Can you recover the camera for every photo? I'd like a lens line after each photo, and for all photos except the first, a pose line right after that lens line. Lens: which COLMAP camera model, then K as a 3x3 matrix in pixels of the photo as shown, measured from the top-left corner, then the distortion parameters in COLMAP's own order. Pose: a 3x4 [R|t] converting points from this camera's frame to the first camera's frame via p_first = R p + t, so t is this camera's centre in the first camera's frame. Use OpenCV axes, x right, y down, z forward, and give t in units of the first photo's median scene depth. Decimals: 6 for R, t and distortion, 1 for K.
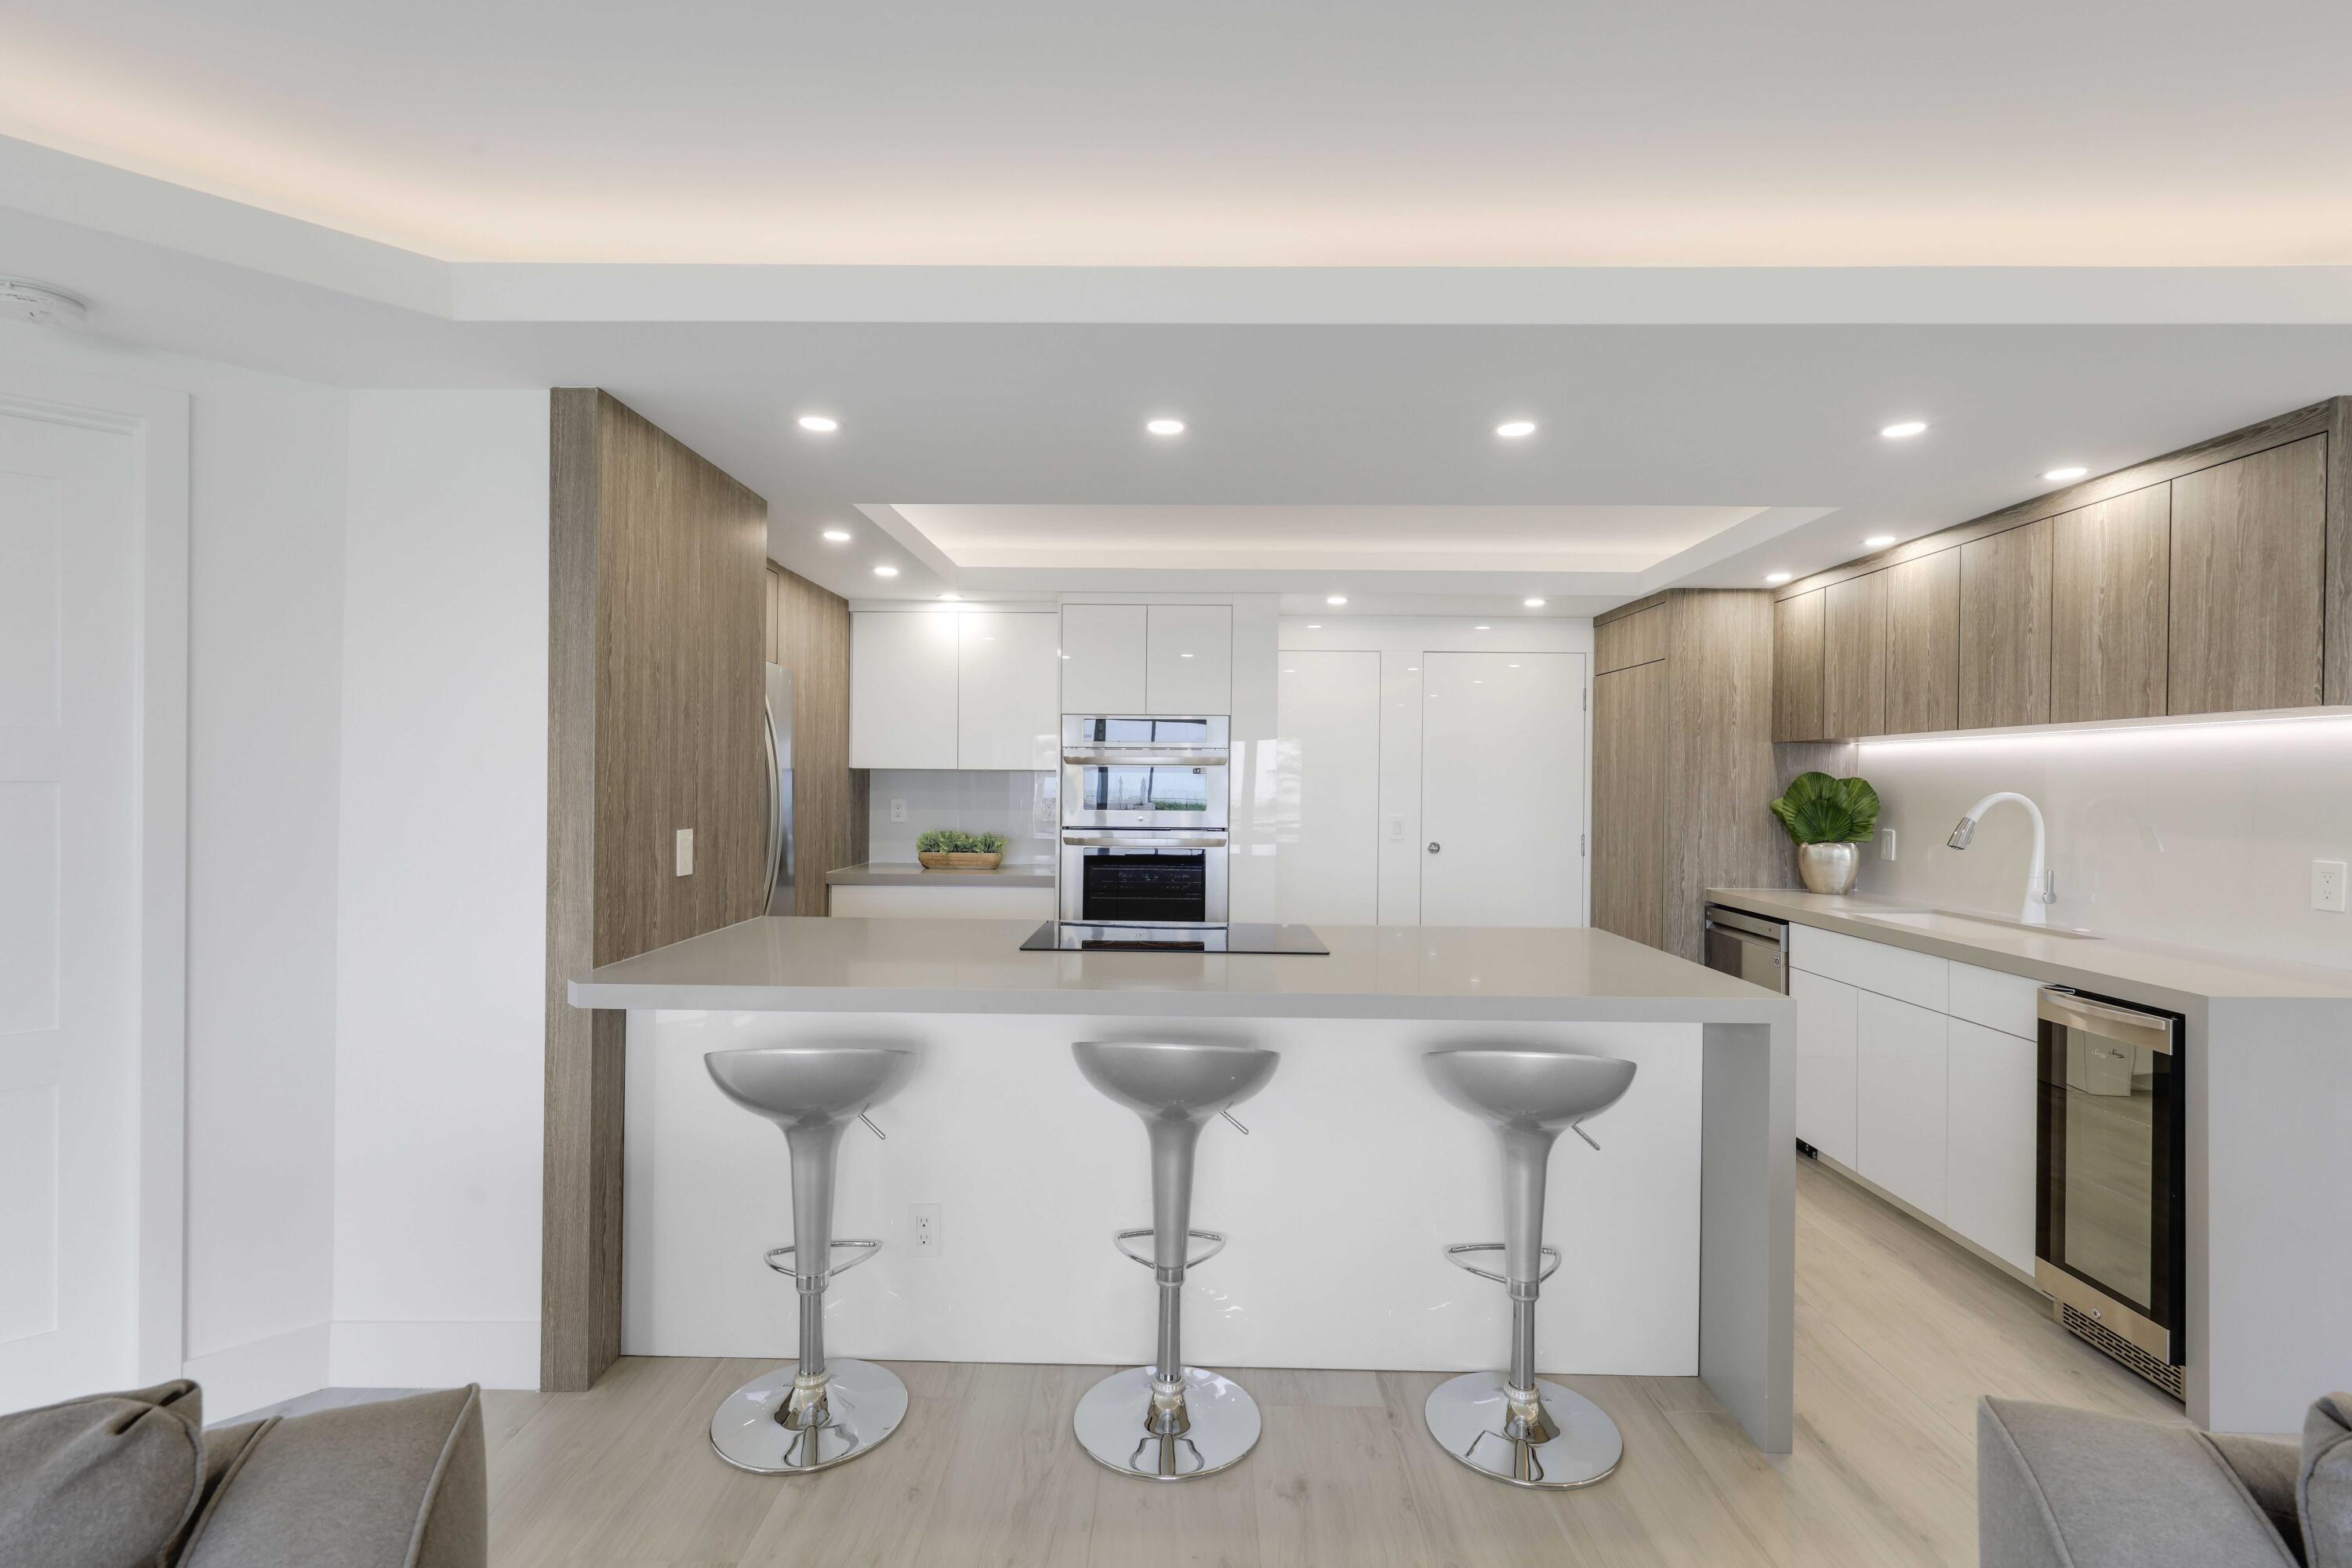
lens RADIAL K [[1074.7, 0, 1171.8], [0, 1074.7, 783.2], [0, 0, 1]] dist [-0.000486, 0.000281]
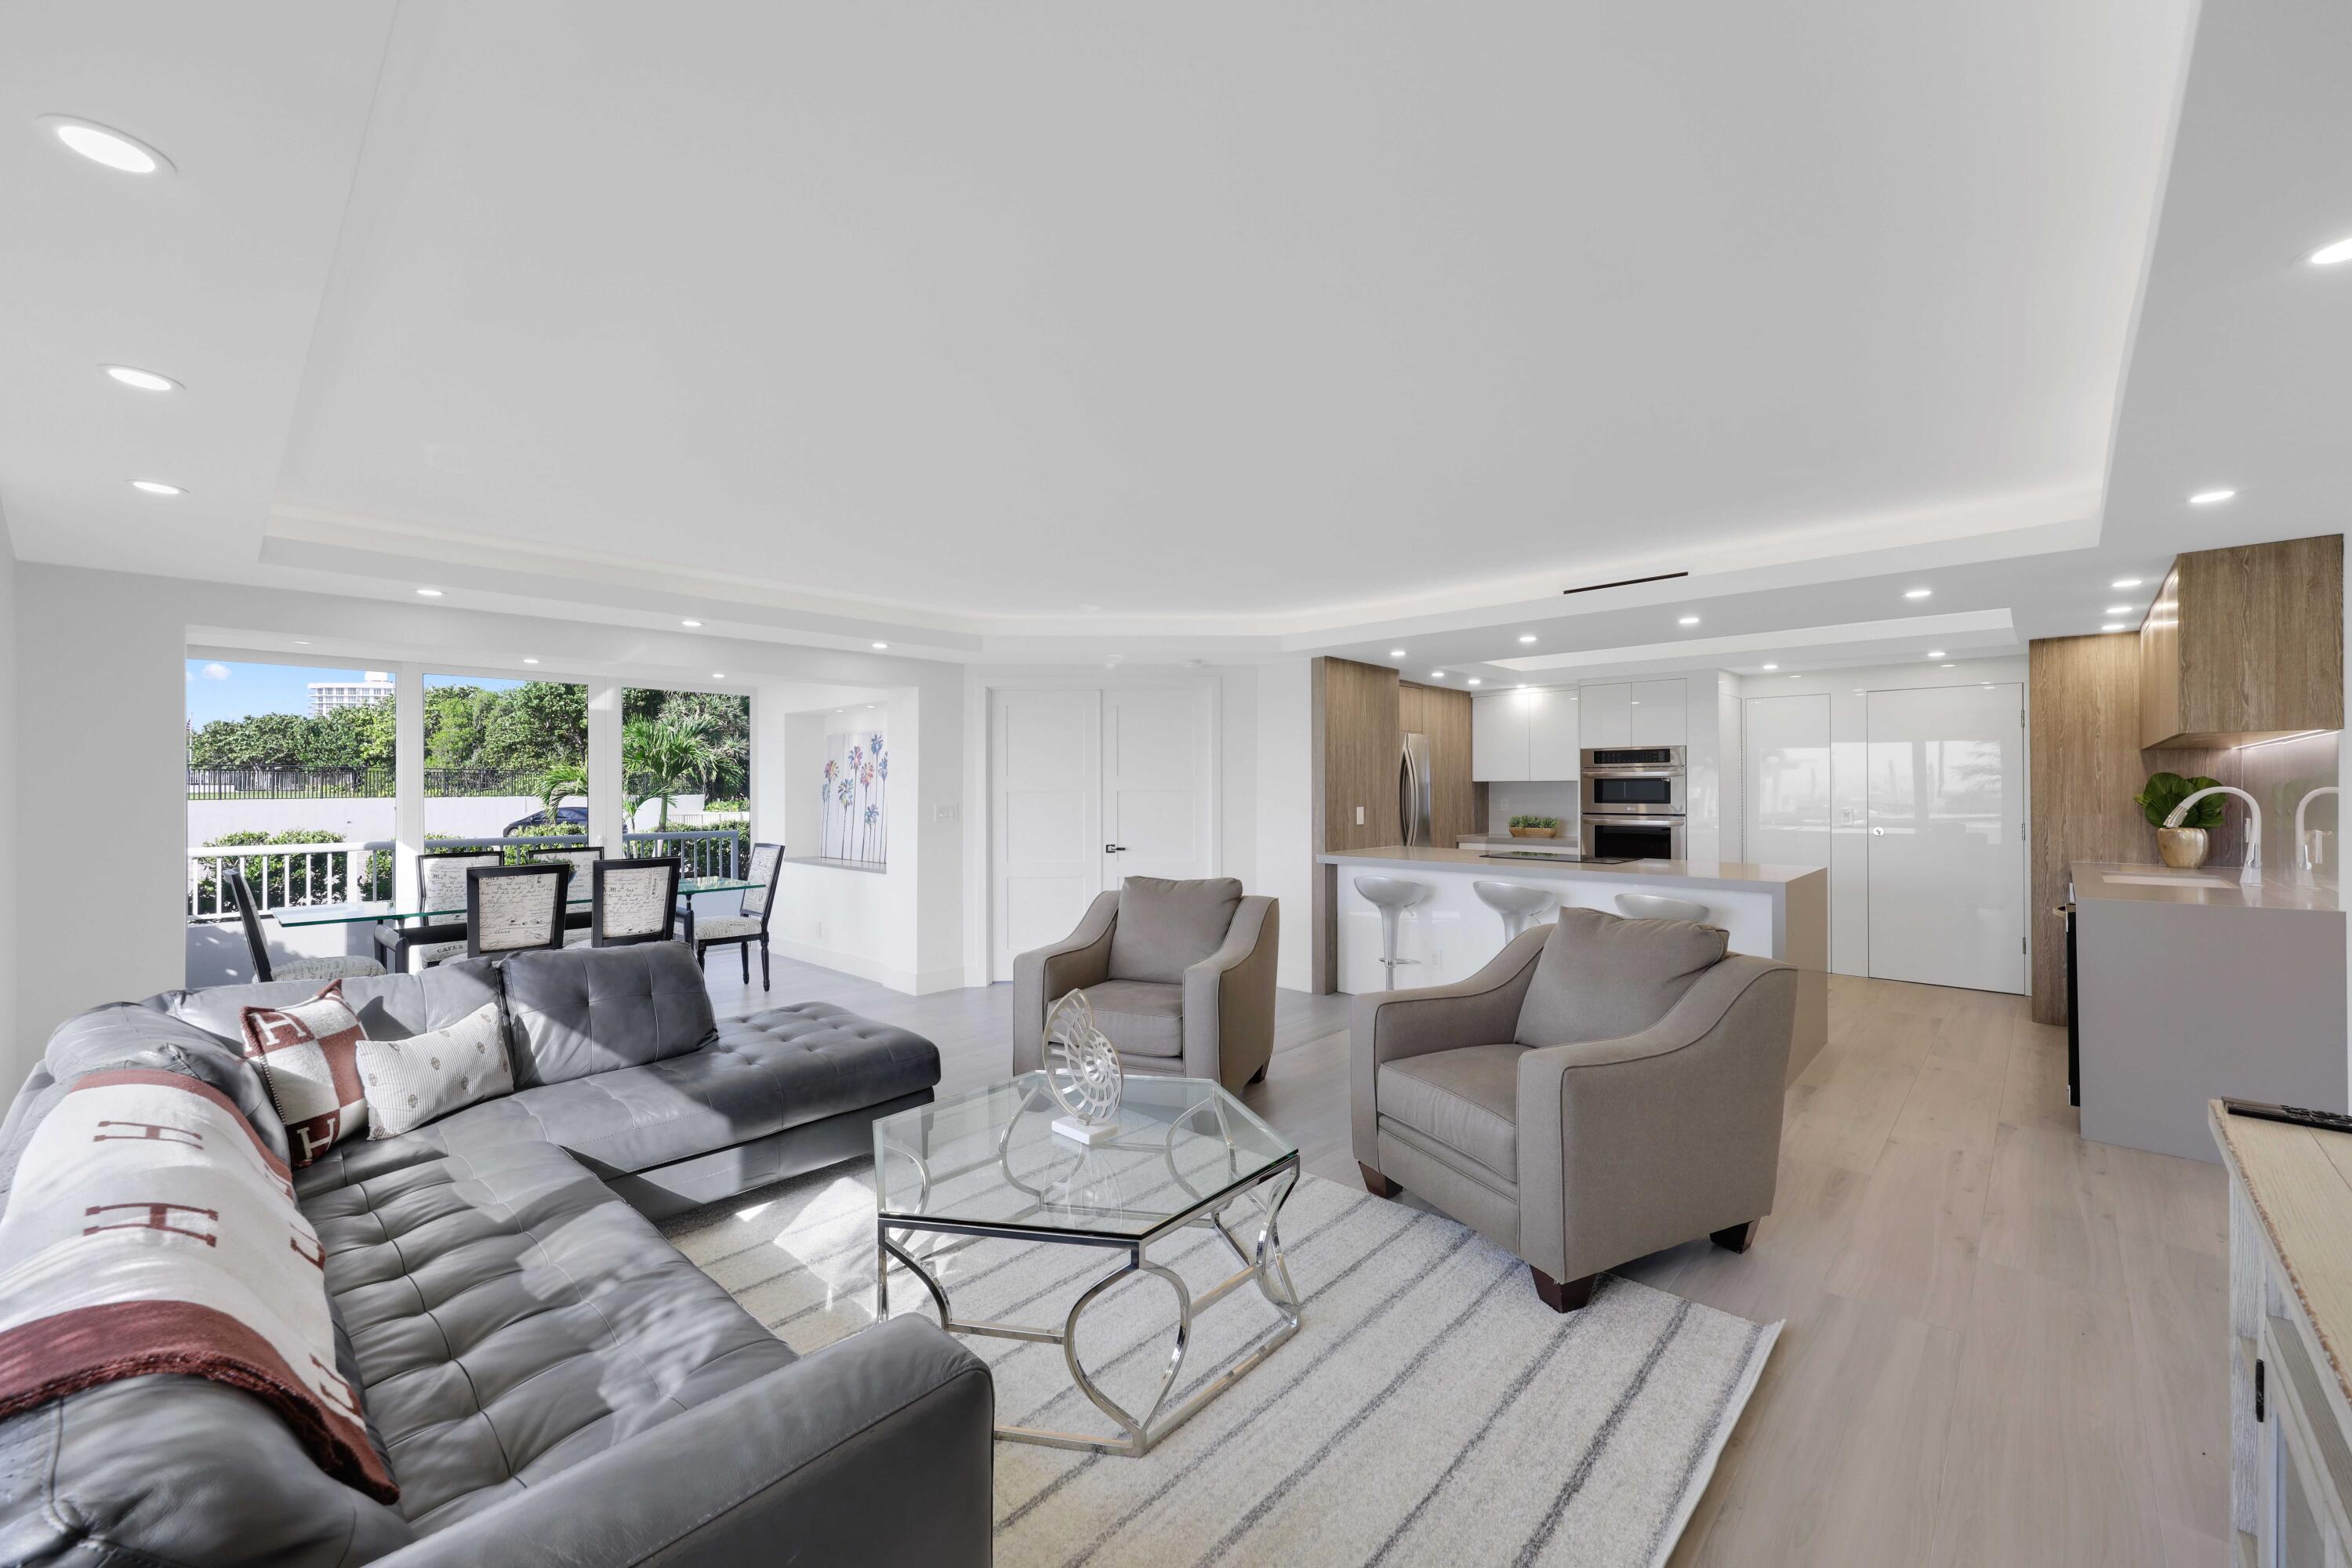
lens RADIAL K [[928.6, 0, 1178.1], [0, 928.6, 783.3], [0, 0, 1]] dist [0.000349, 0.000938]
pose [[0.741636, -0.014748, -0.670640, 0.522951], [0.008203, 0.999883, -0.012917, 0.007857], [0.670752, 0.004078, 0.741670, -0.695923]]
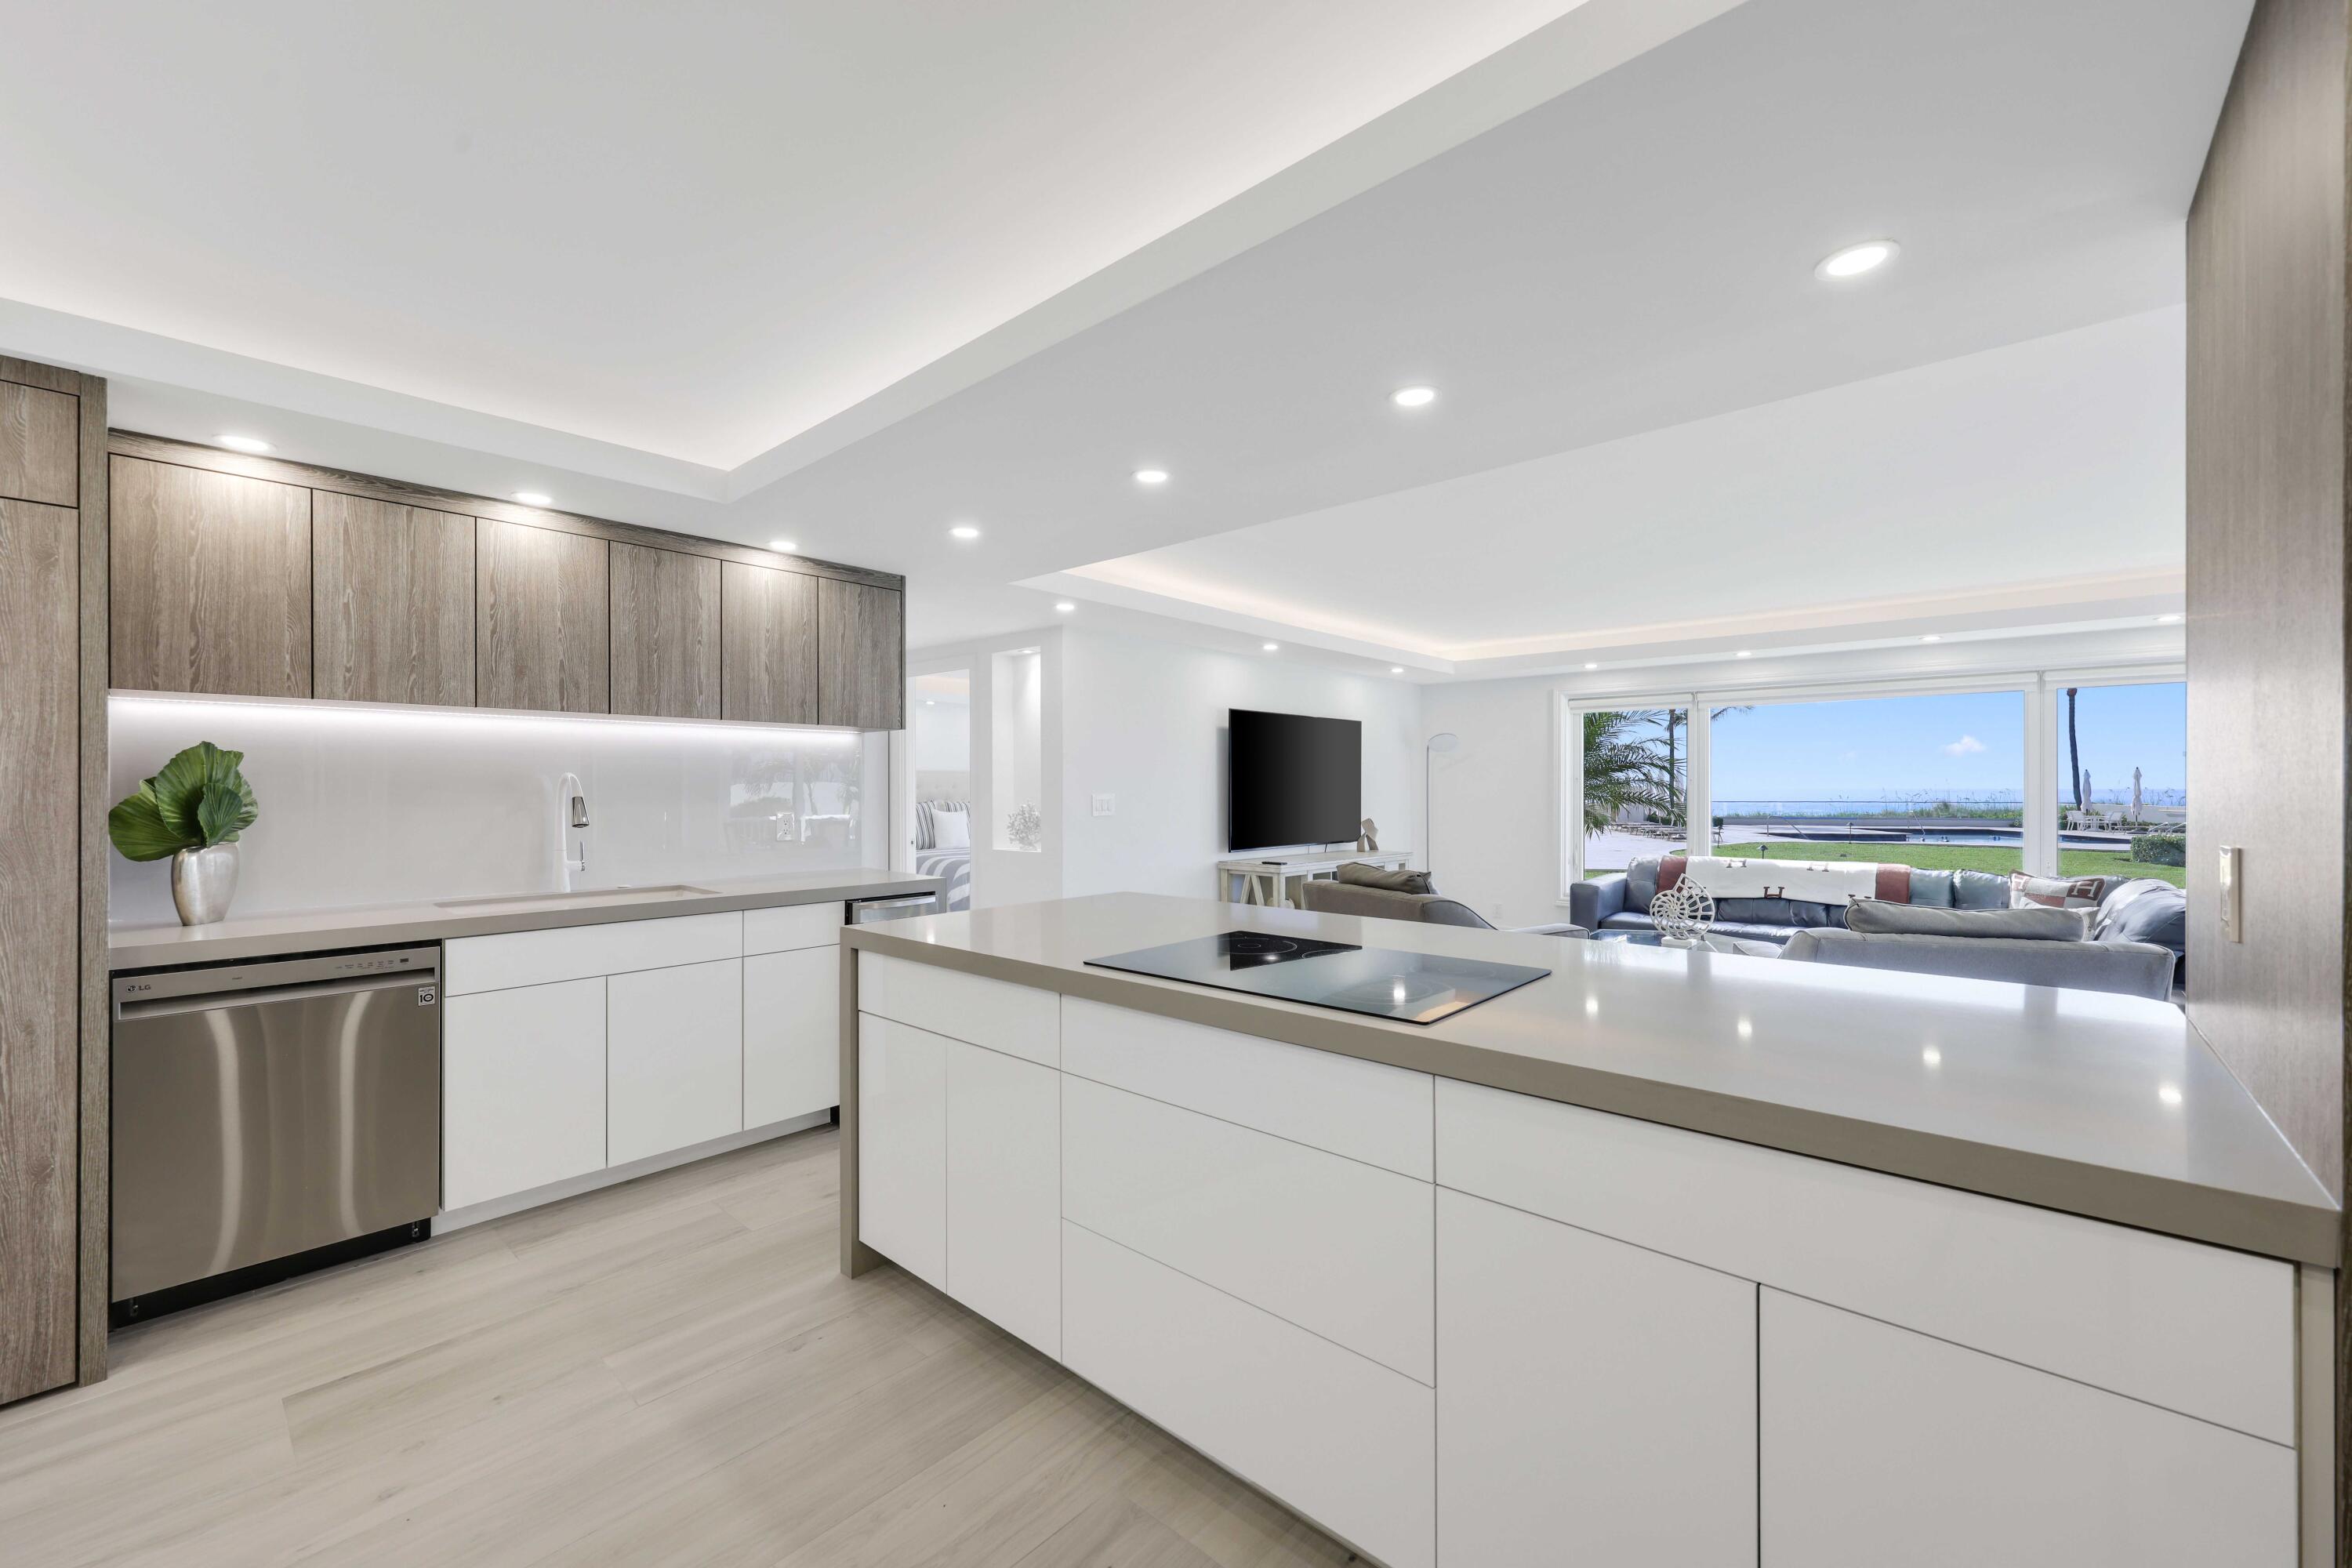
lens RADIAL K [[928.6, 0, 1177.7], [0, 928.6, 787.7], [0, 0, 1]] dist [0.000349, 0.000938]
pose [[-0.758681, -0.011825, 0.651355, -0.258769], [-0.006873, 0.999925, 0.010148, 0.008991], [-0.651426, 0.003223, -0.758705, 1.165963]]
